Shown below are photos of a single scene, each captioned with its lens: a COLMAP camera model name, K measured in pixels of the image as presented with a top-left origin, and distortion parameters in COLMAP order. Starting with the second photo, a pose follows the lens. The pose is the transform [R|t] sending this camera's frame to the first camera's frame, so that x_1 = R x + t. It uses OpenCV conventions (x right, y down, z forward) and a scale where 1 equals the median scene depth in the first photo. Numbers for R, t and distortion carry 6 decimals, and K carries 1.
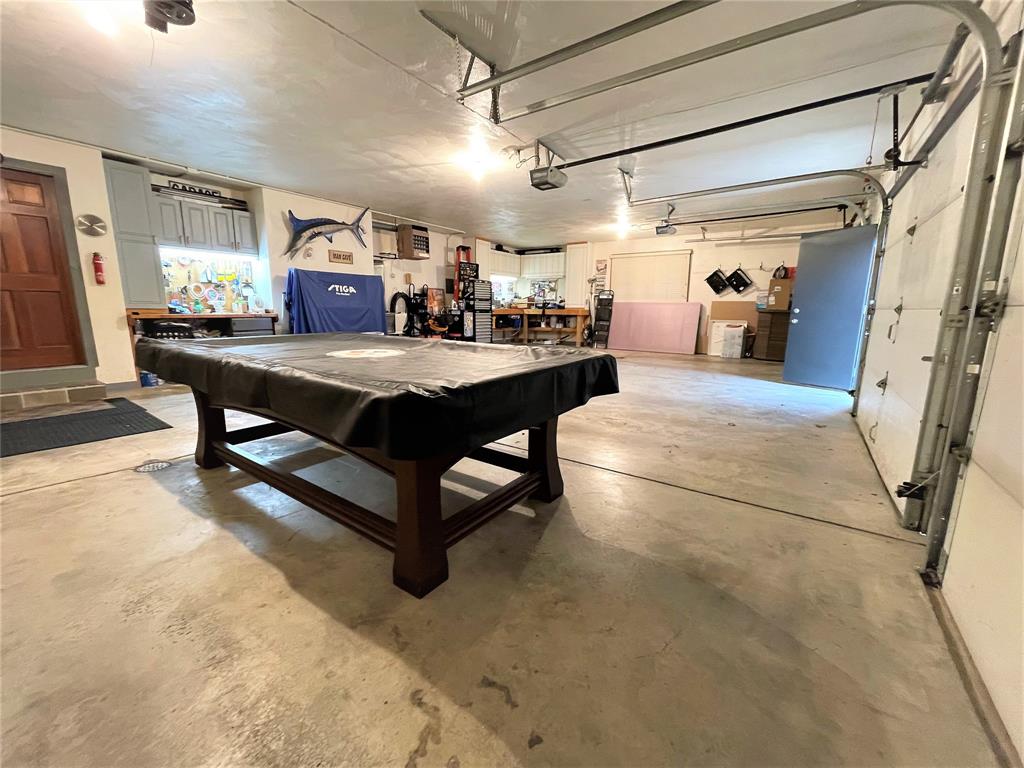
lens RADIAL K [[410.9, 0, 511.5], [0, 410.9, 379.1], [0, 0, 1]] dist [-0.001538, -0.000220]
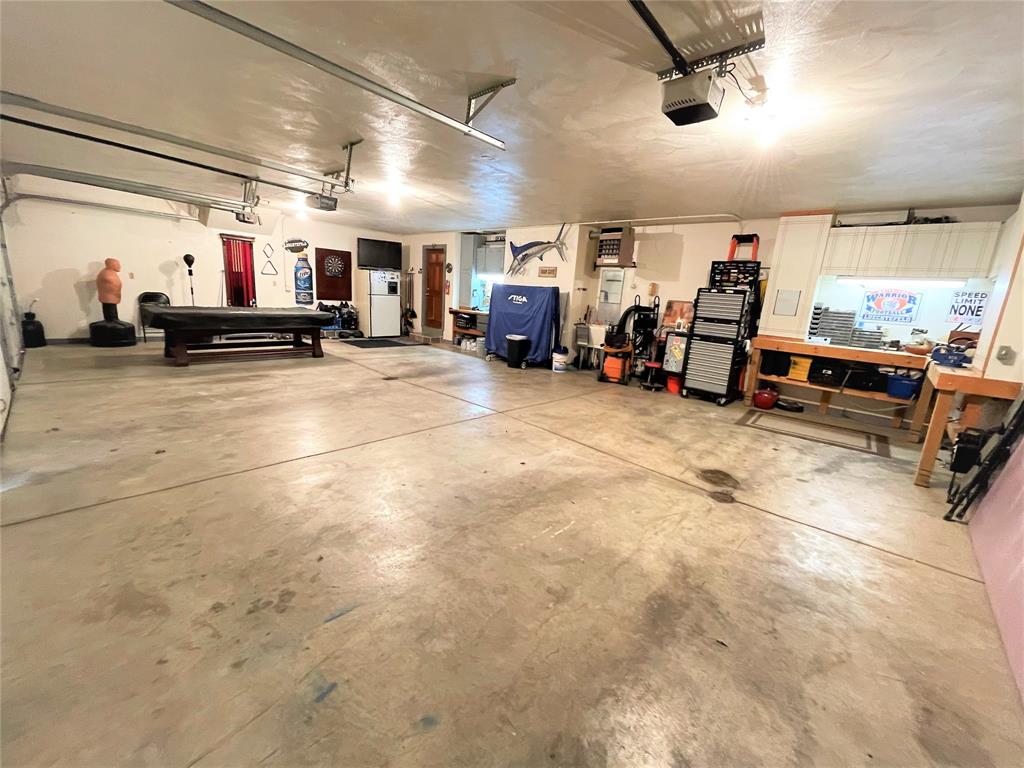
lens RADIAL K [[410.9, 0, 512.4], [0, 410.9, 388.0], [0, 0, 1]] dist [-0.001538, -0.000220]
pose [[-0.106738, 0.202653, -0.973416, 0.788658], [-0.239940, 0.944825, 0.223011, -0.221893], [0.964902, 0.257365, -0.052225, 1.048550]]
